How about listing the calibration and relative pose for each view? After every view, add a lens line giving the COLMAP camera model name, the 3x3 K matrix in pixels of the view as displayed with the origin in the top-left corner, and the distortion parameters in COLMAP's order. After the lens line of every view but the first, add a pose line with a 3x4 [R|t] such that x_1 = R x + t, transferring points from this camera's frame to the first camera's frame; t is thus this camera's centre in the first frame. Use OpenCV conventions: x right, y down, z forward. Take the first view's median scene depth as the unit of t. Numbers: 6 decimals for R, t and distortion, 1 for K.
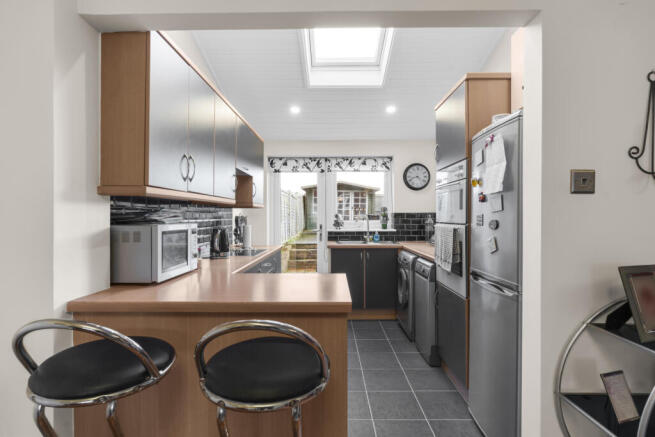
lens RADIAL K [[328.5, 0, 328.5], [0, 328.5, 217.4], [0, 0, 1]] dist [-0.009796, 0.000366]
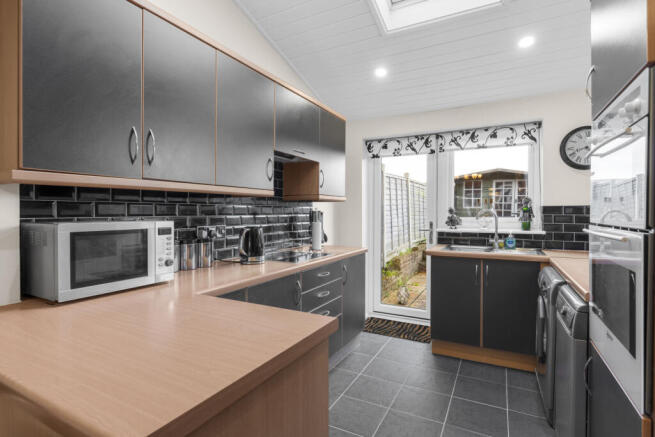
lens RADIAL K [[328.5, 0, 326.3], [0, 328.5, 217.0], [0, 0, 1]] dist [-0.009796, 0.000366]
pose [[0.885529, 0.007203, -0.464528, 0.119622], [-0.000683, 0.999899, 0.014204, -0.000827], [0.464583, -0.012261, 0.885445, 0.217561]]
